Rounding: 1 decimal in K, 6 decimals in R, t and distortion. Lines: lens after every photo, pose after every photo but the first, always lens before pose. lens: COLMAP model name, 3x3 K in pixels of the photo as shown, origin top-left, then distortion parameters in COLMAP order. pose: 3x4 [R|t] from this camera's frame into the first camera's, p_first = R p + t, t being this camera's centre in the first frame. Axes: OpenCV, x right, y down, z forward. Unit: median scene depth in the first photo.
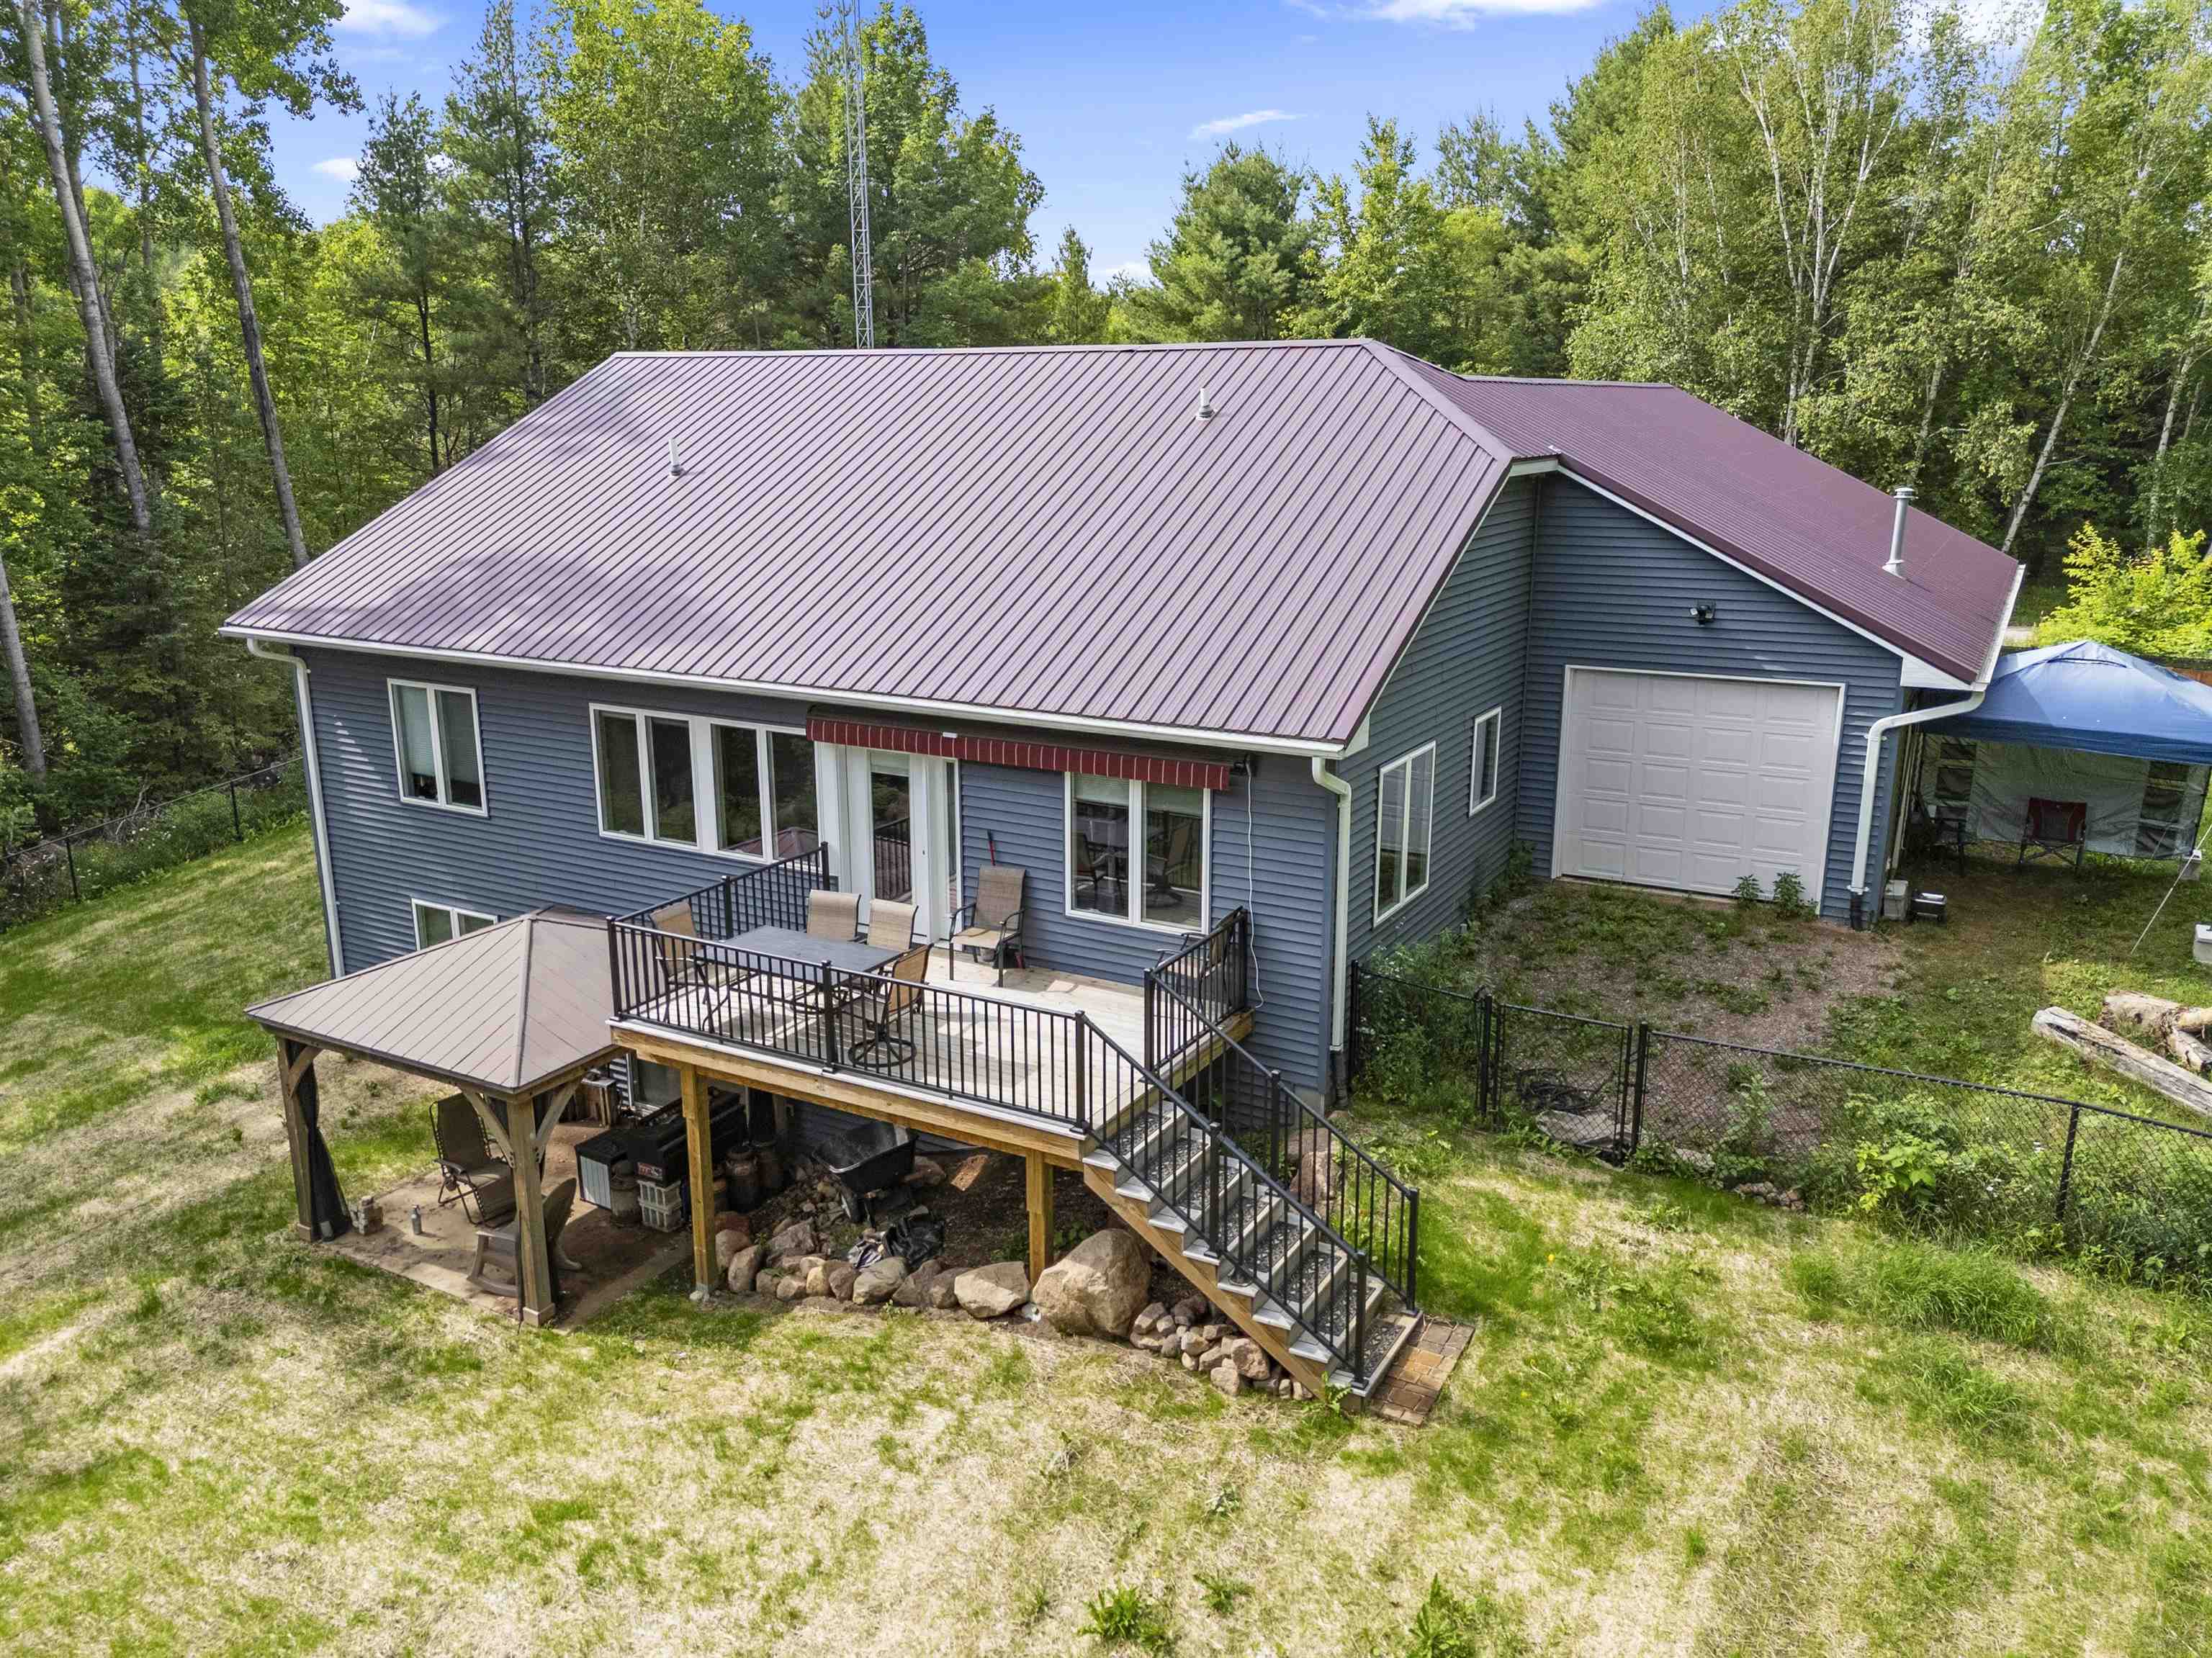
lens RADIAL K [[1614.5, 0, 1112.0], [0, 1614.5, 817.6], [0, 0, 1]] dist [0.101778, -0.124656]
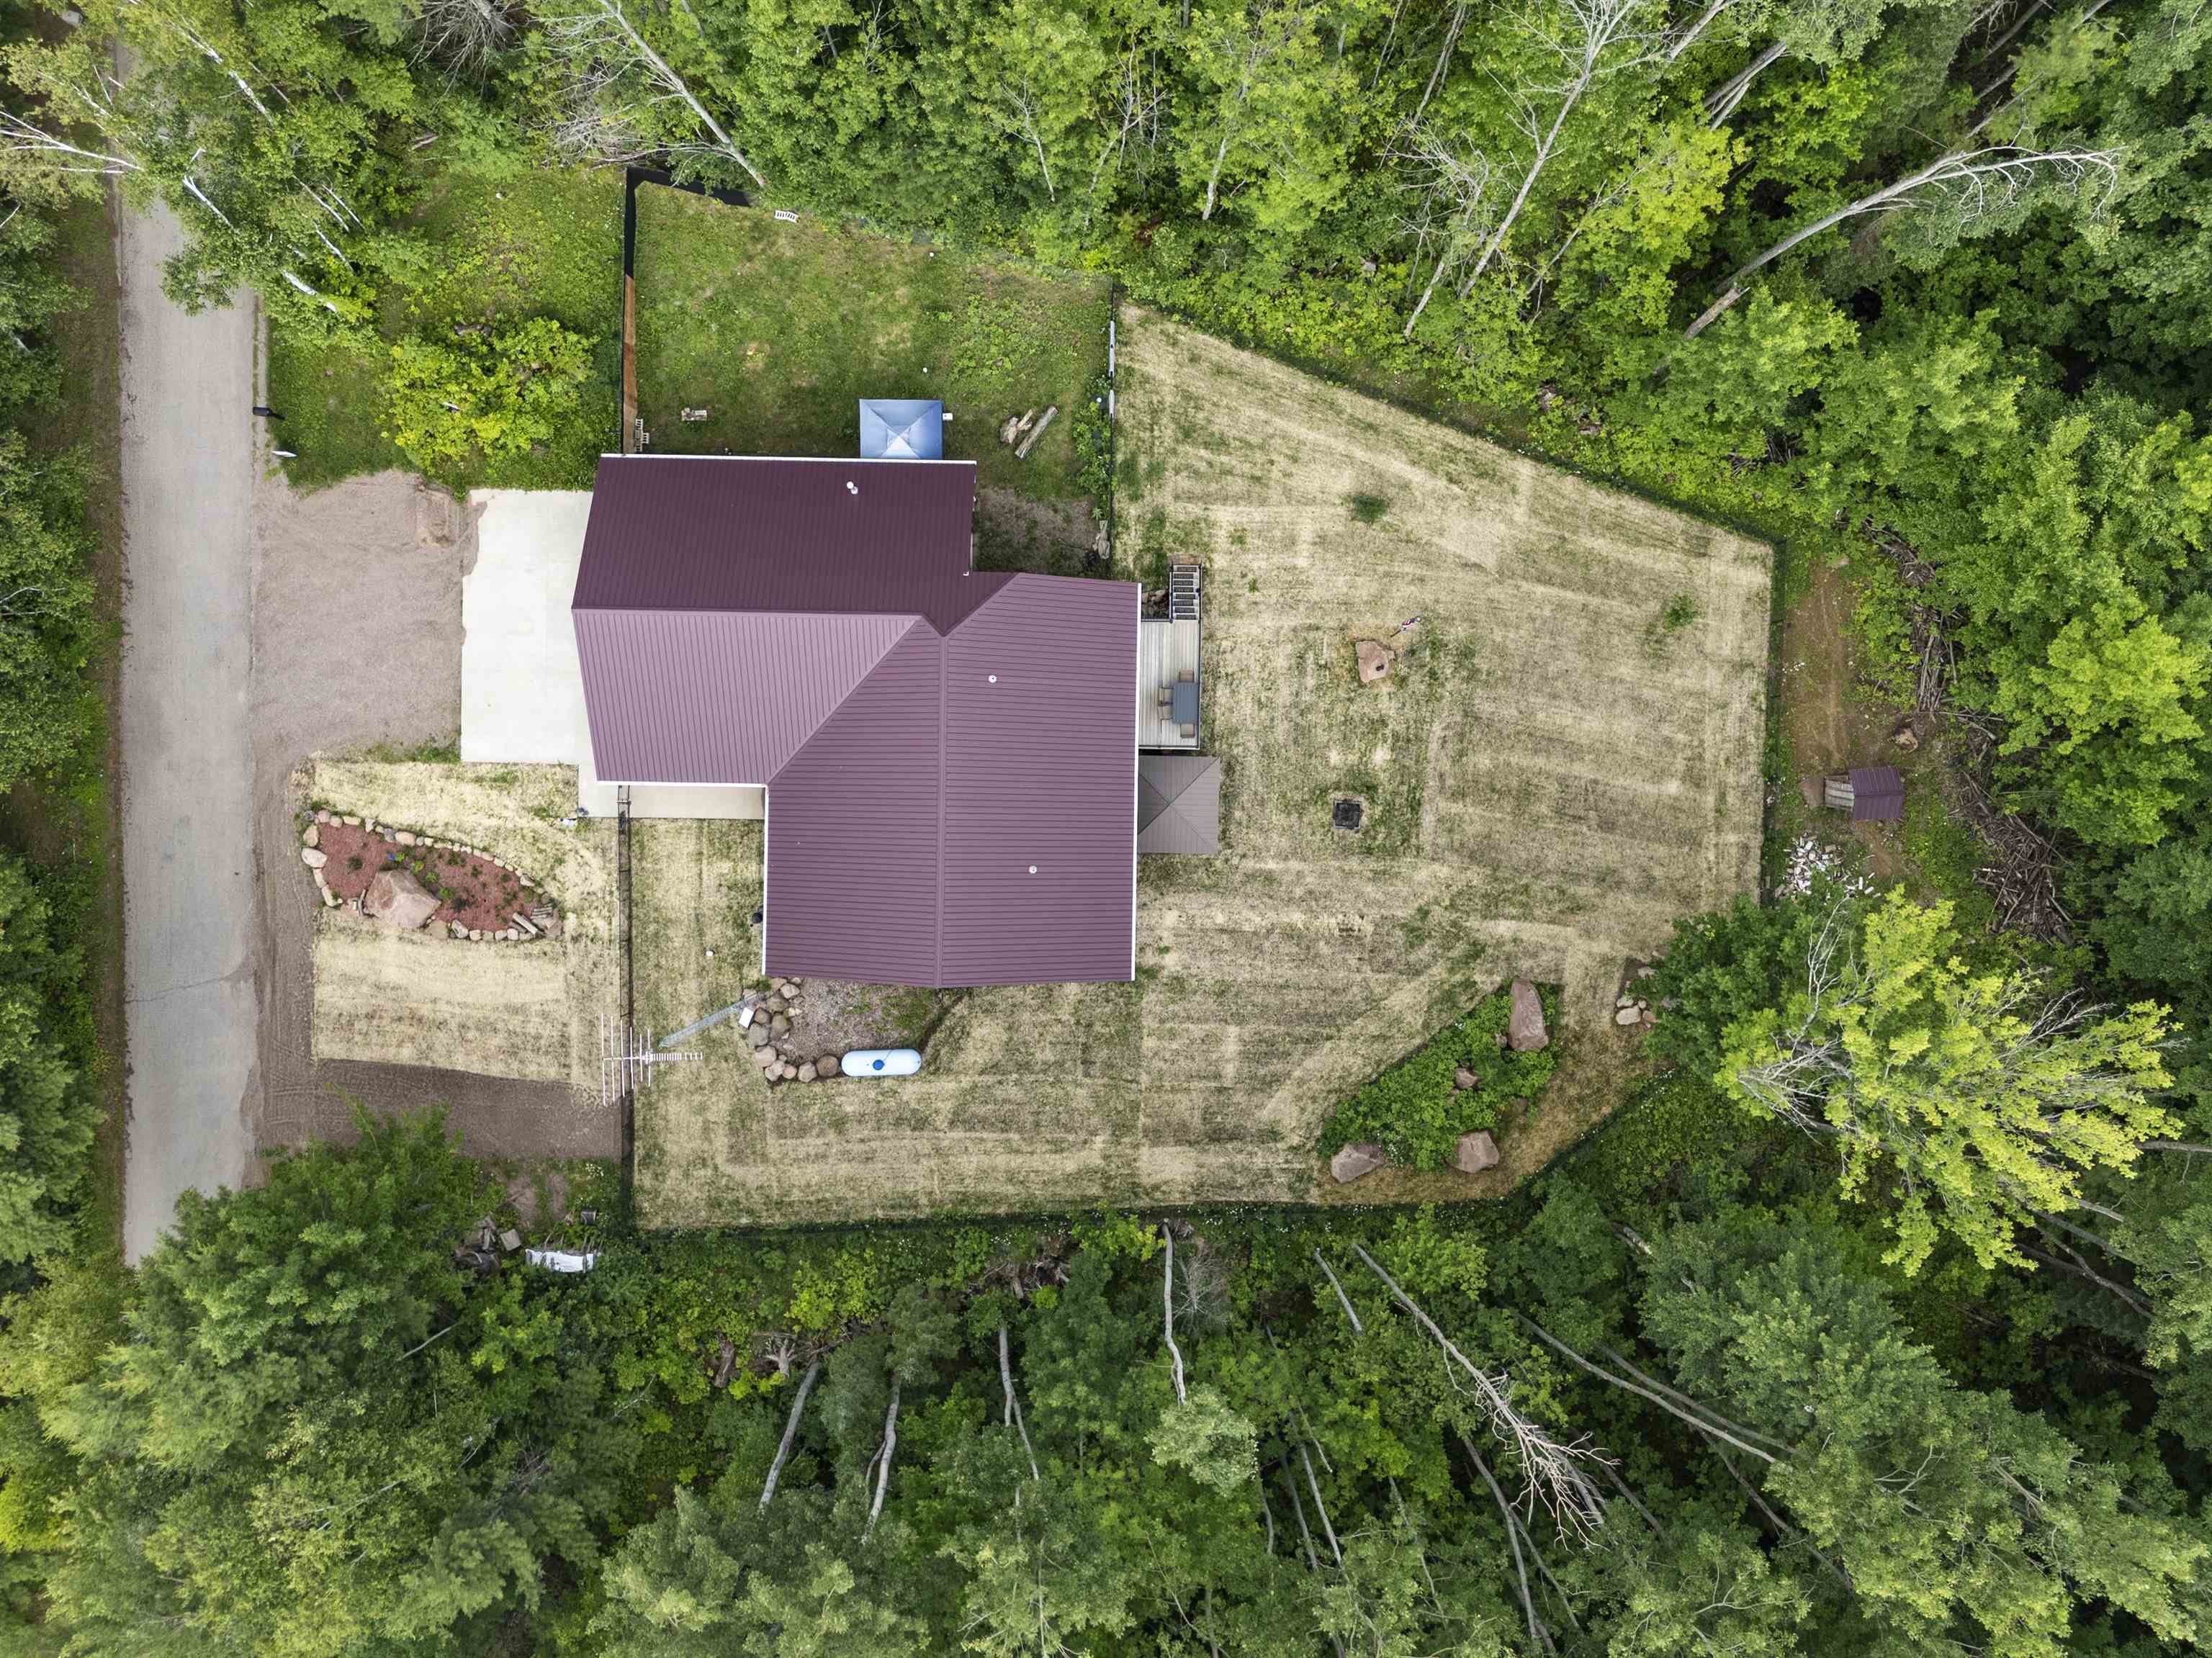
lens RADIAL K [[1612.5, 0, 1107.0], [0, 1612.5, 825.8], [0, 0, 1]] dist [0.083169, -0.068605]
pose [[-0.476257, -0.879295, 0.004468, -0.402880], [0.227562, -0.118344, 0.966545, -4.183805], [-0.849350, 0.461340, 0.256456, 0.219368]]
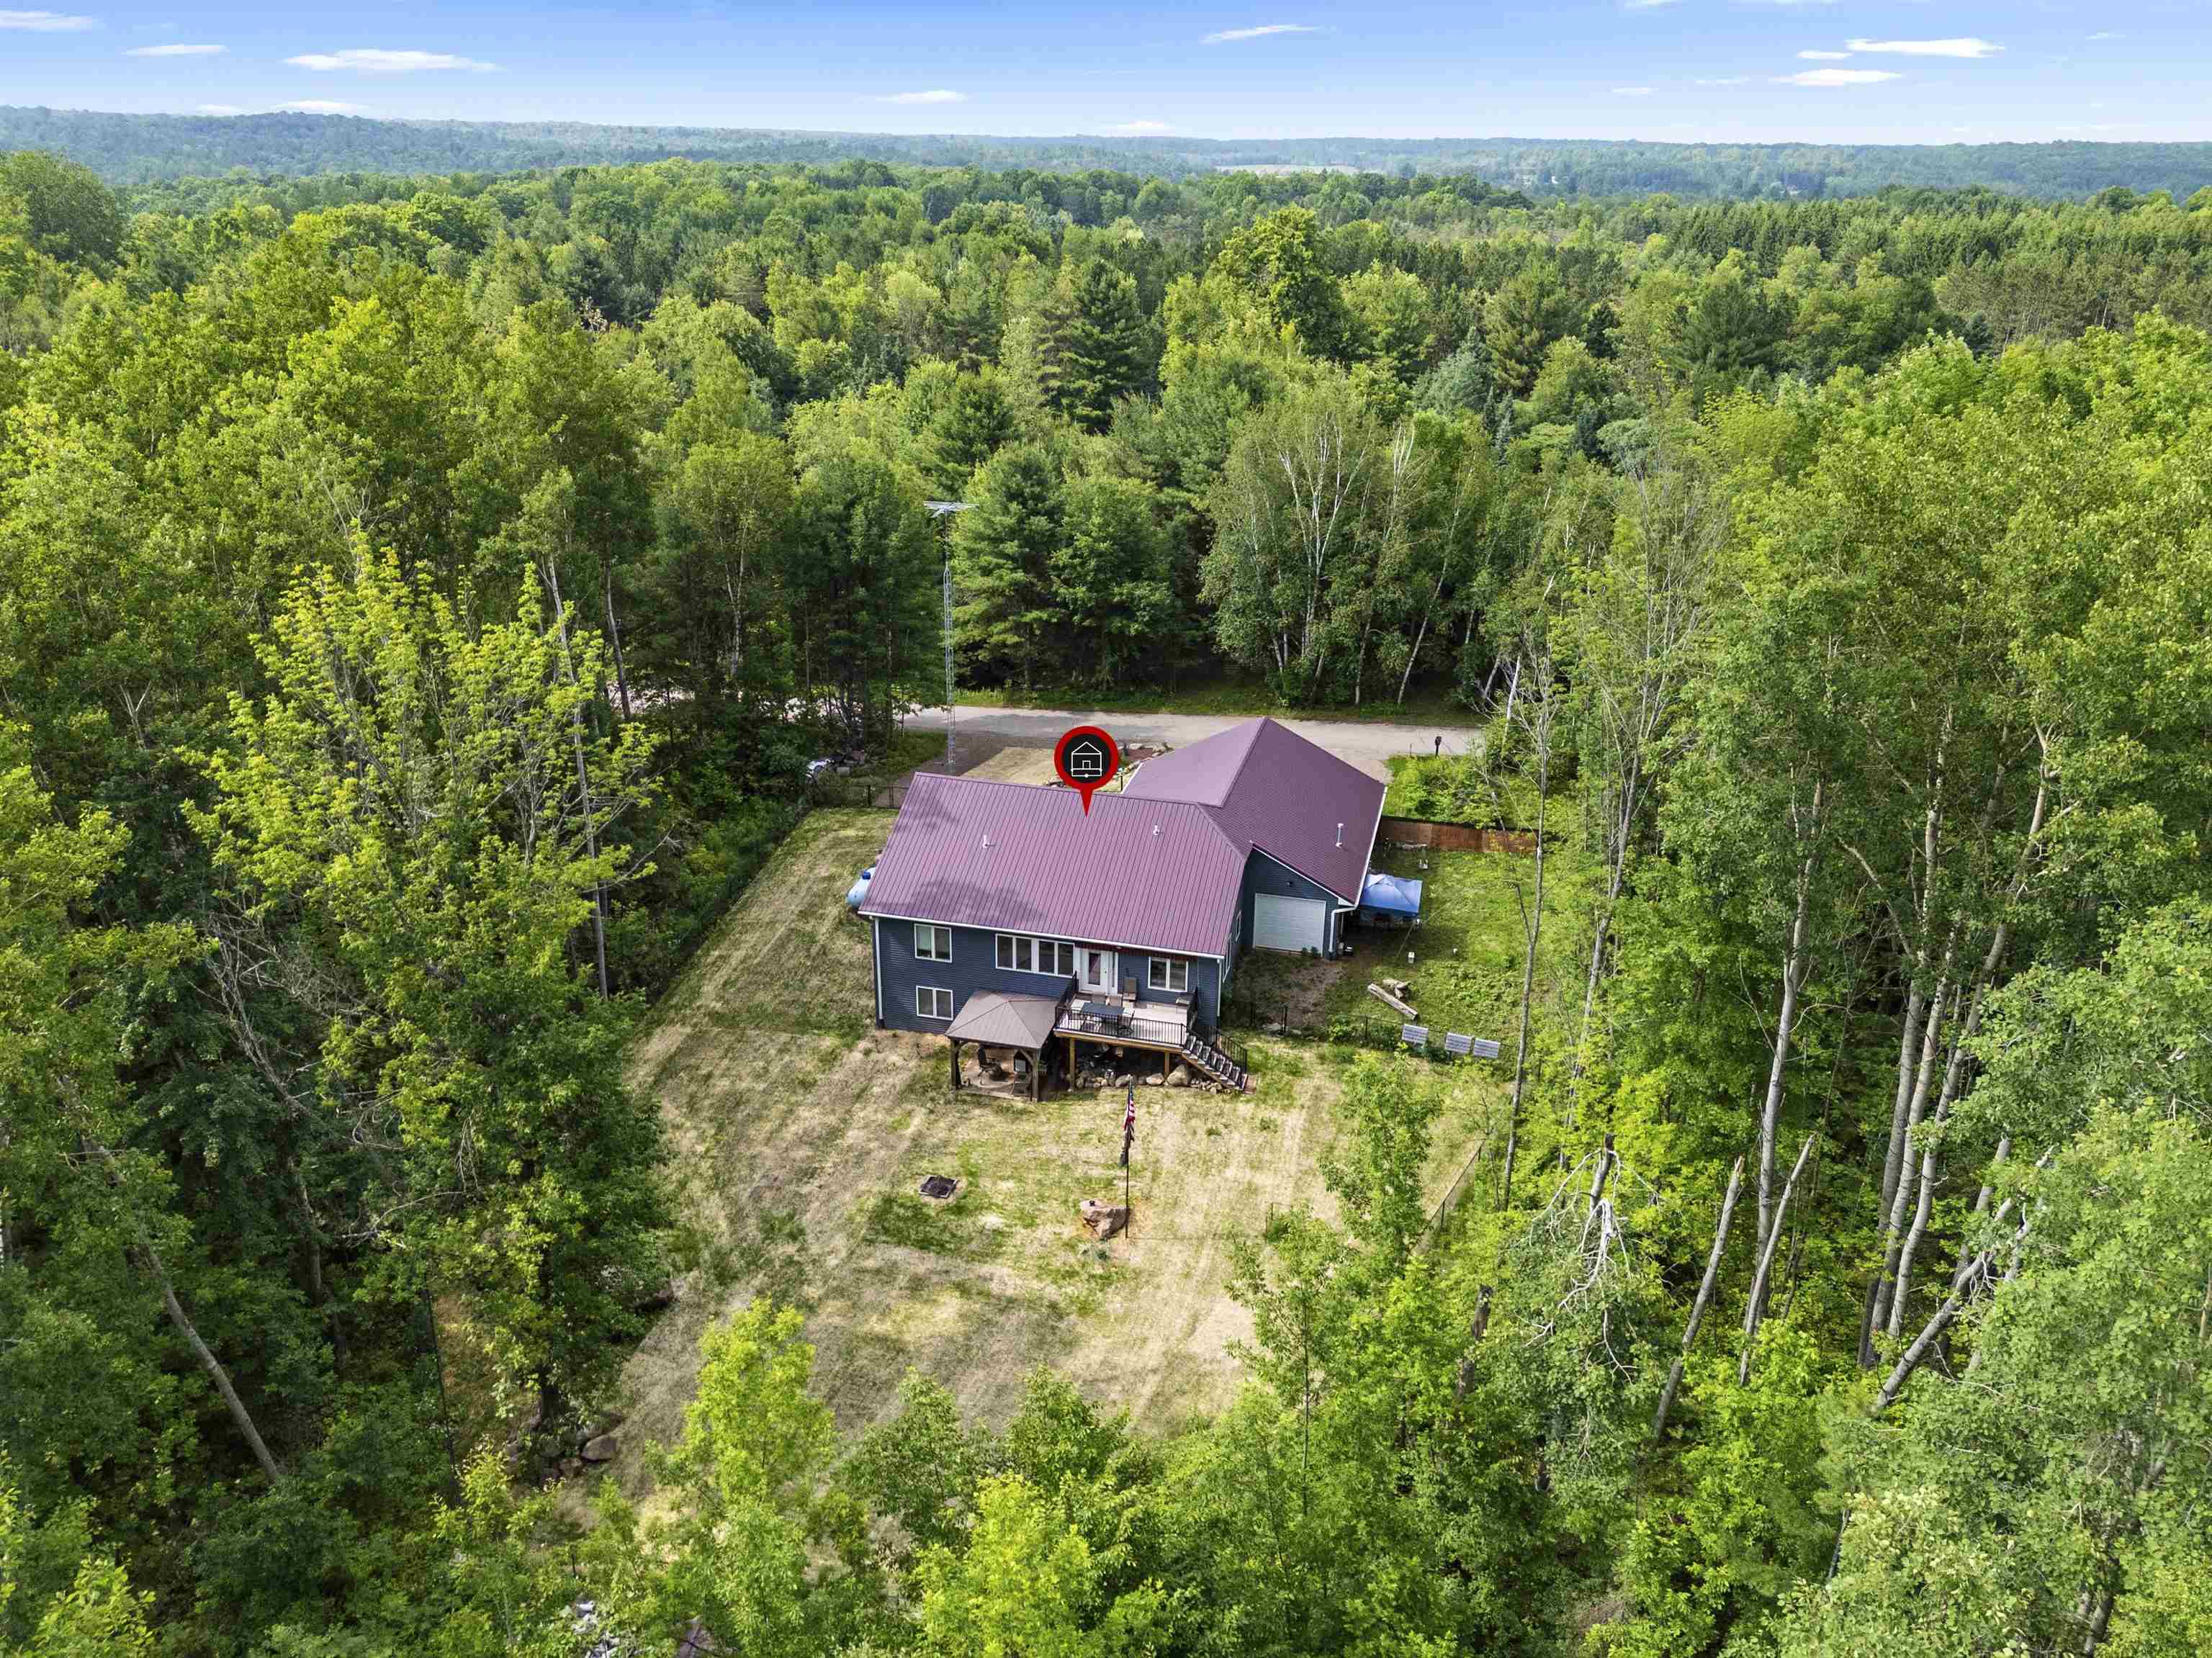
lens RADIAL K [[1614.5, 0, 1112.0], [0, 1614.5, 817.6], [0, 0, 1]] dist [0.101778, -0.124656]
pose [[0.963146, -0.085855, 0.254911, -1.214068], [0.049160, 0.987916, 0.146990, -1.048792], [-0.264450, -0.129041, 0.955727, -3.035187]]
